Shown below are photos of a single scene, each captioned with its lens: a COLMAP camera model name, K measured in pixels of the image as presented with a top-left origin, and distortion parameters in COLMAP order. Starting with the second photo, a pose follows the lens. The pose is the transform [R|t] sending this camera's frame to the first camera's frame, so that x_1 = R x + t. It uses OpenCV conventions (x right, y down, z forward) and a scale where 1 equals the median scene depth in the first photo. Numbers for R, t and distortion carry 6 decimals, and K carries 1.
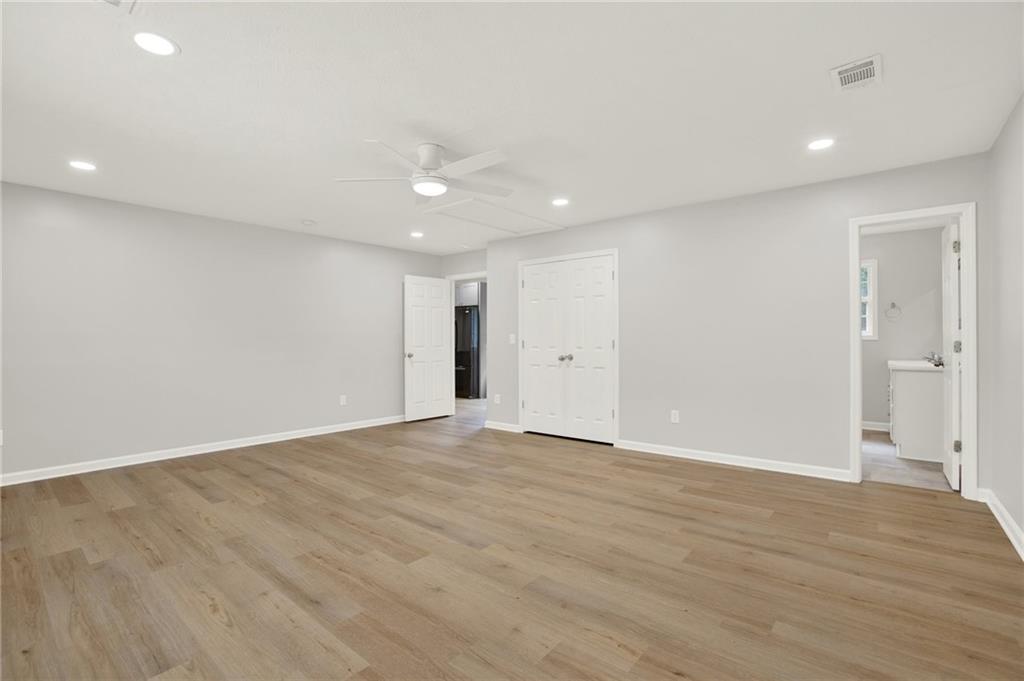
lens RADIAL K [[465.0, 0, 512.0], [0, 465.0, 340.5], [0, 0, 1]] dist [-0.051343, 0.006718]
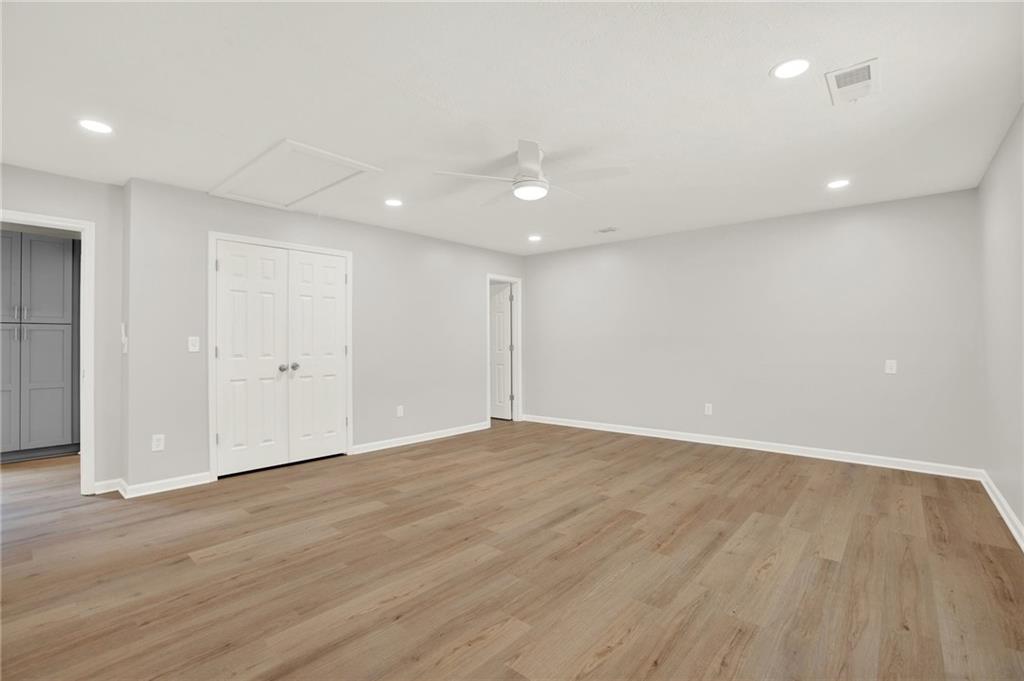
lens RADIAL K [[451.1, 0, 512.0], [0, 451.1, 340.5], [0, 0, 1]] dist [-0.048408, 0.000601]
pose [[0.029031, 0.011173, 0.999516, -1.119290], [0.000057, 0.999938, -0.011180, -0.001524], [-0.999578, 0.000381, 0.029029, 0.985556]]
